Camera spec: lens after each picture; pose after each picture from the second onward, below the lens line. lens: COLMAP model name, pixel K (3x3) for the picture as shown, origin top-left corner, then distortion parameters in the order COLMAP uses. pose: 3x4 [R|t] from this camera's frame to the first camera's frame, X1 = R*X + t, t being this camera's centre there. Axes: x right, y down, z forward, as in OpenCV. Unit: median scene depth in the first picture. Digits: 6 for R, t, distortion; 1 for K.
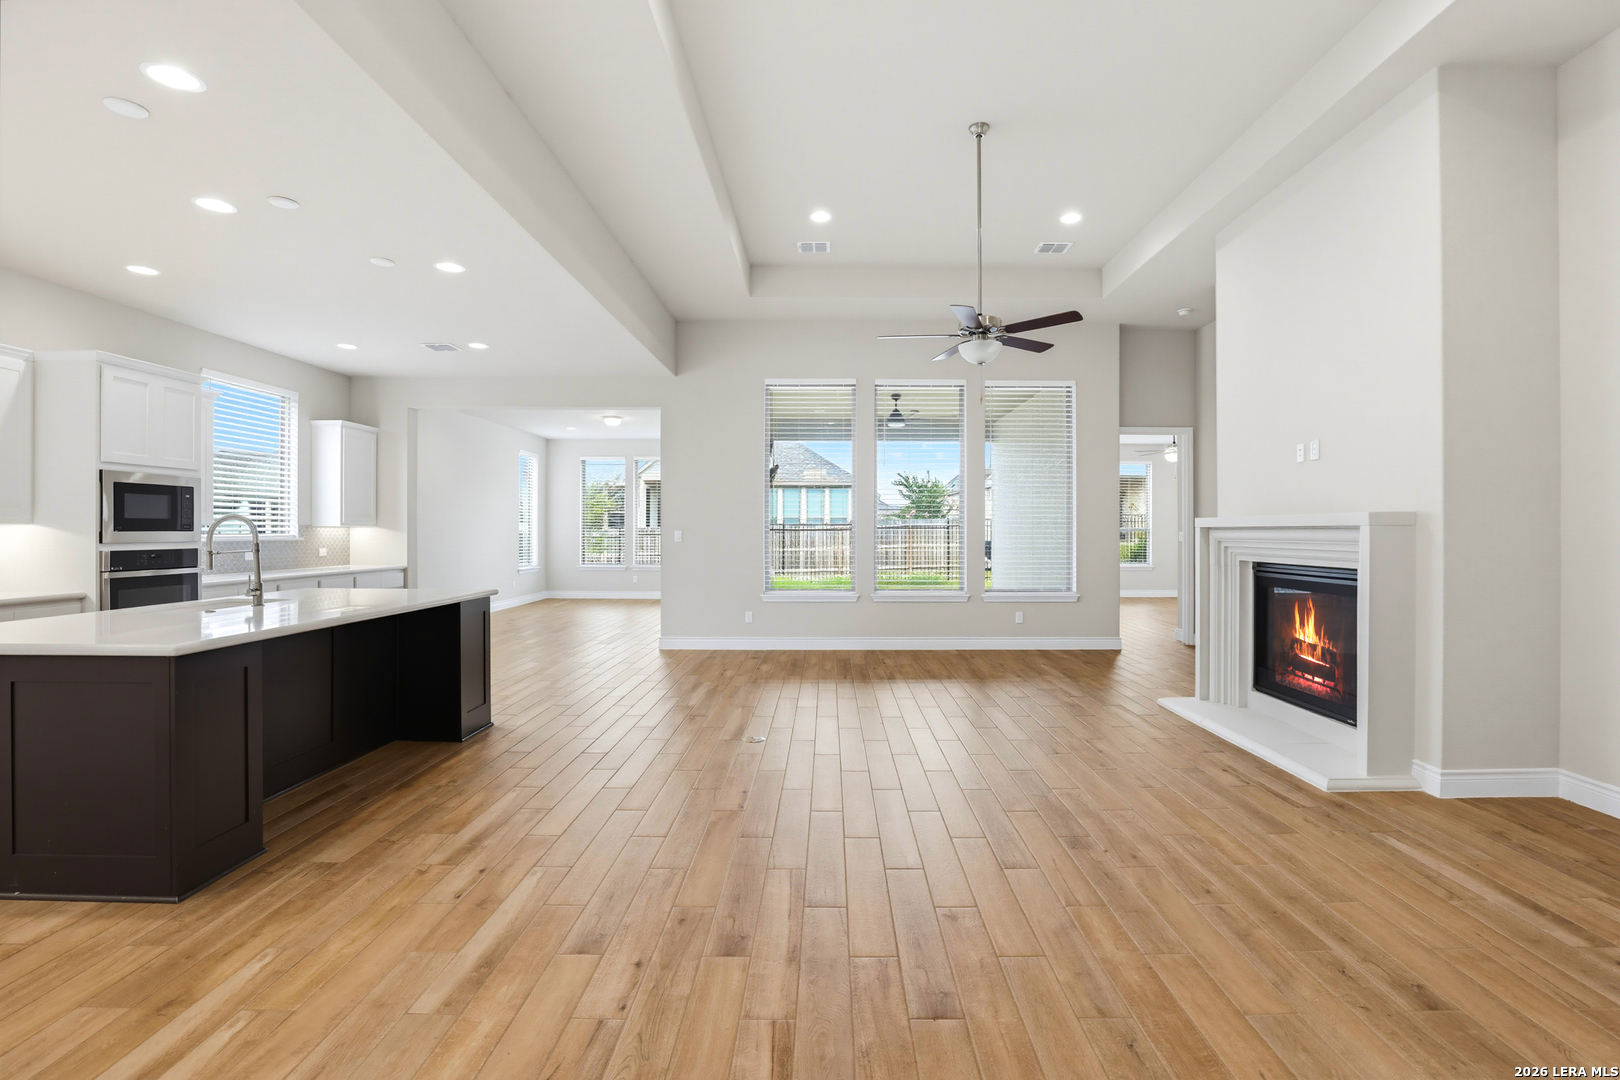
lens RADIAL K [[757.2, 0, 801.8], [0, 757.2, 538.3], [0, 0, 1]] dist [-0.040866, 0.011187]
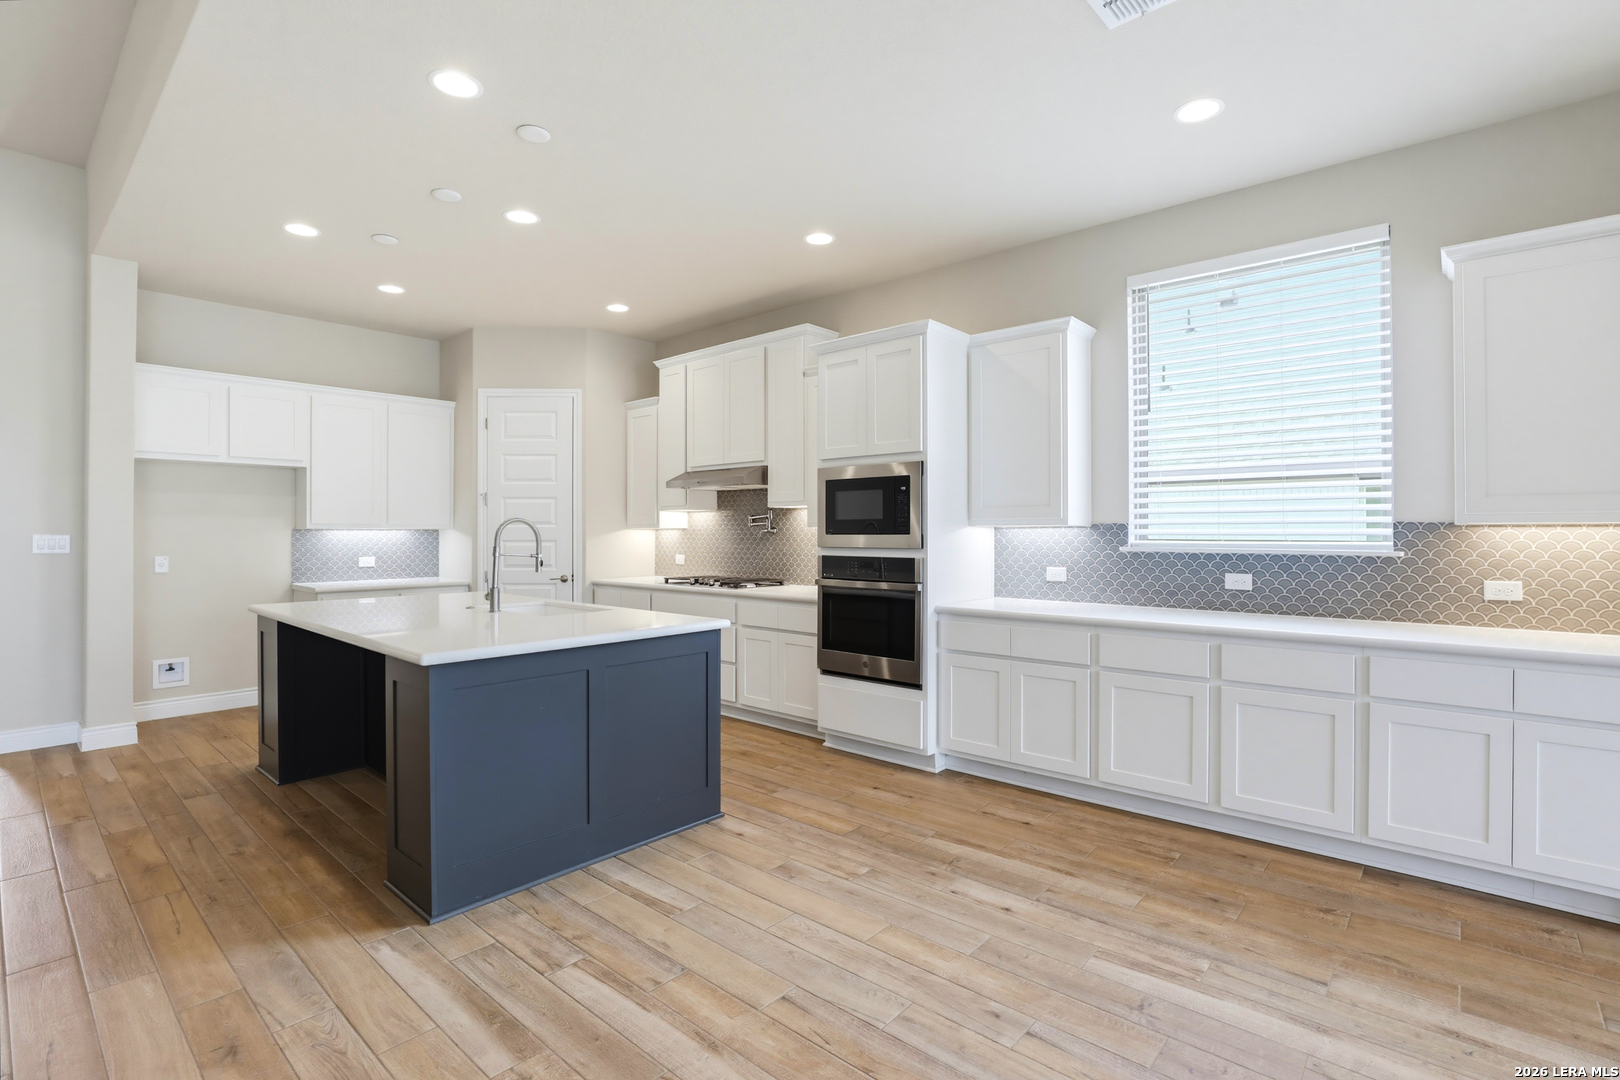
lens RADIAL K [[767.4, 0, 855.1], [0, 767.4, 531.5], [0, 0, 1]] dist [-0.045536, 0.011323]
pose [[-0.617597, -0.006285, -0.786469, -0.201635], [-0.012620, 0.999919, 0.001920, -0.014350], [0.786393, 0.011111, -0.617626, 1.564119]]
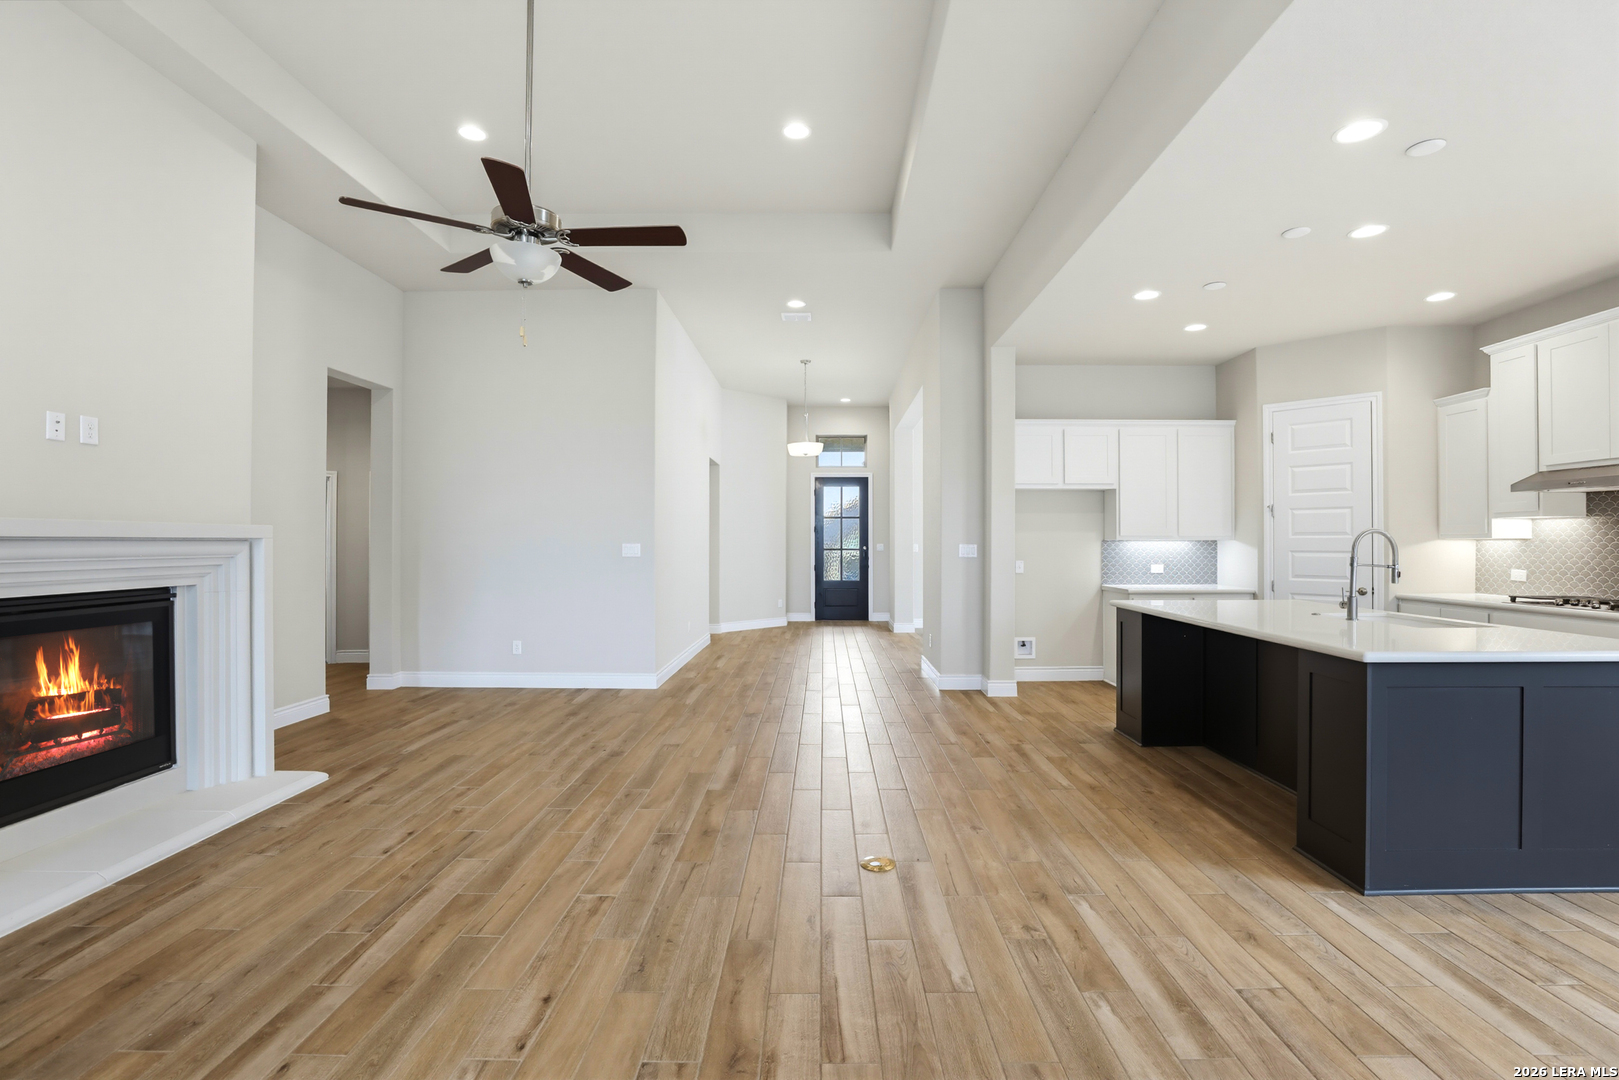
lens RADIAL K [[756.7, 0, 801.3], [0, 756.7, 538.3], [0, 0, 1]] dist [-0.040866, 0.011187]
pose [[-0.999960, -0.006497, -0.006081, 0.003487], [-0.006534, 0.999960, 0.006033, -0.013284], [0.006042, 0.006073, -0.999963, 1.578181]]
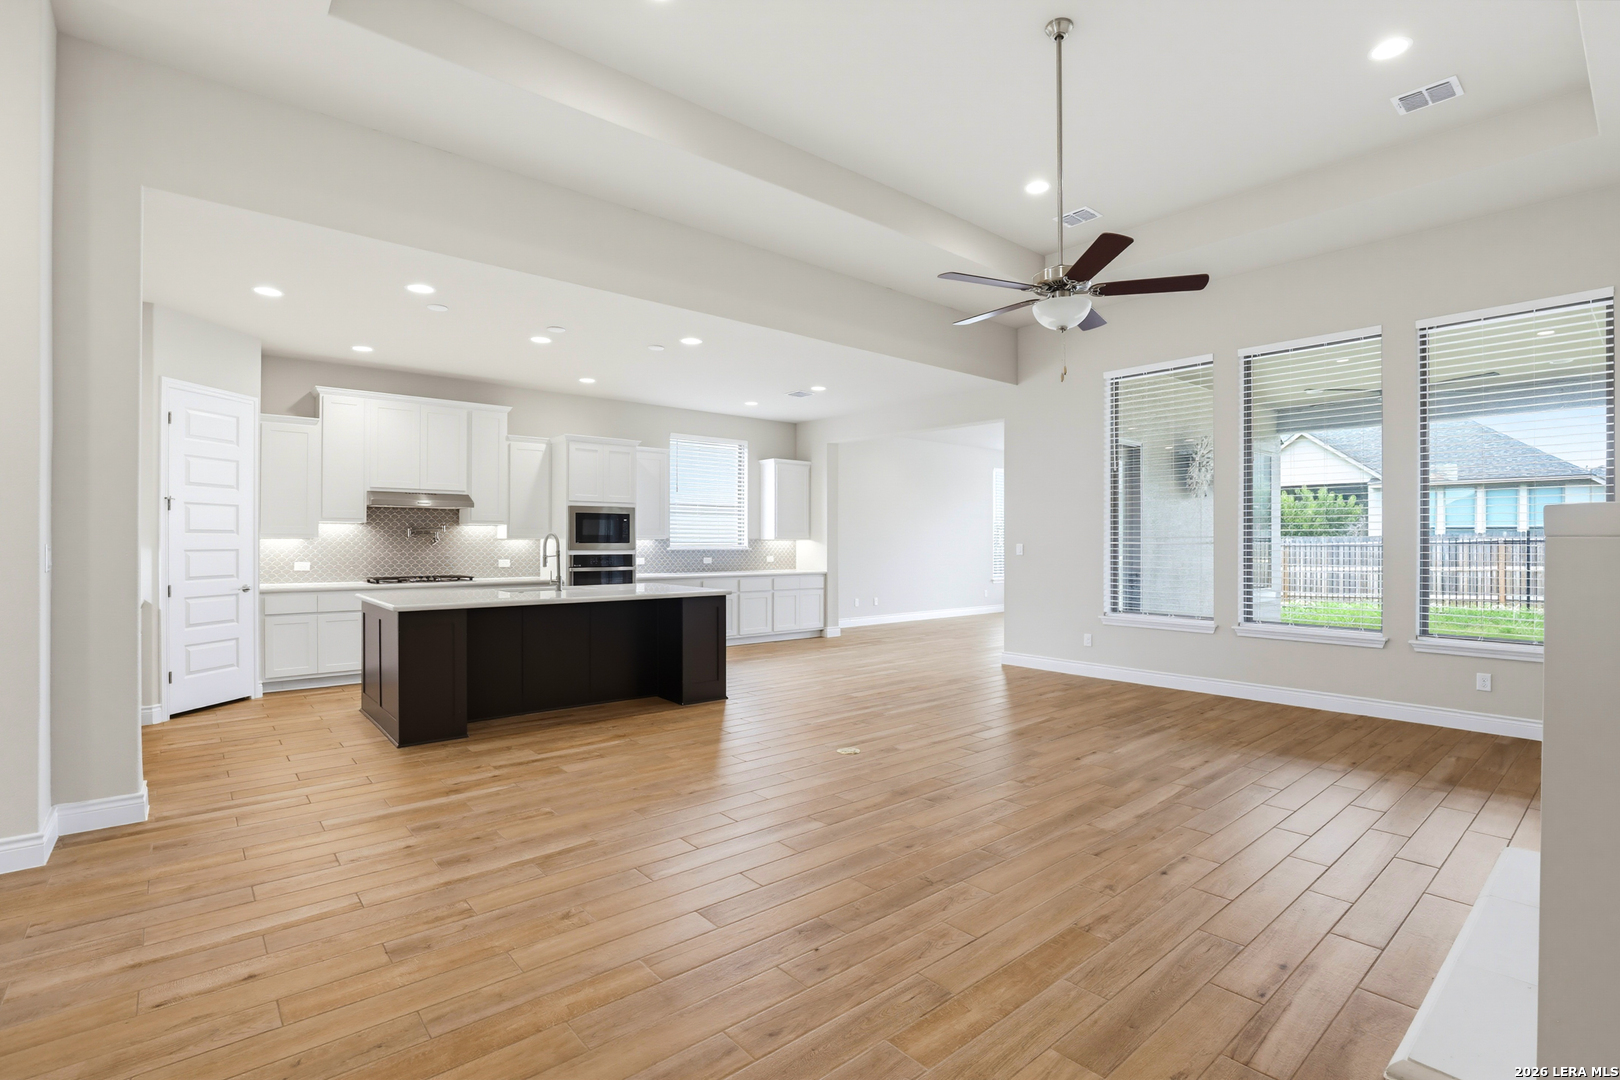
lens RADIAL K [[734.4, 0, 802.4], [0, 734.4, 534.3], [0, 0, 1]] dist [-0.029928, 0.000030]
pose [[0.659192, -0.010237, -0.751905, 0.599770], [-0.008073, 0.999753, -0.020689, 0.001168], [0.751932, 0.019708, 0.658946, 0.297980]]
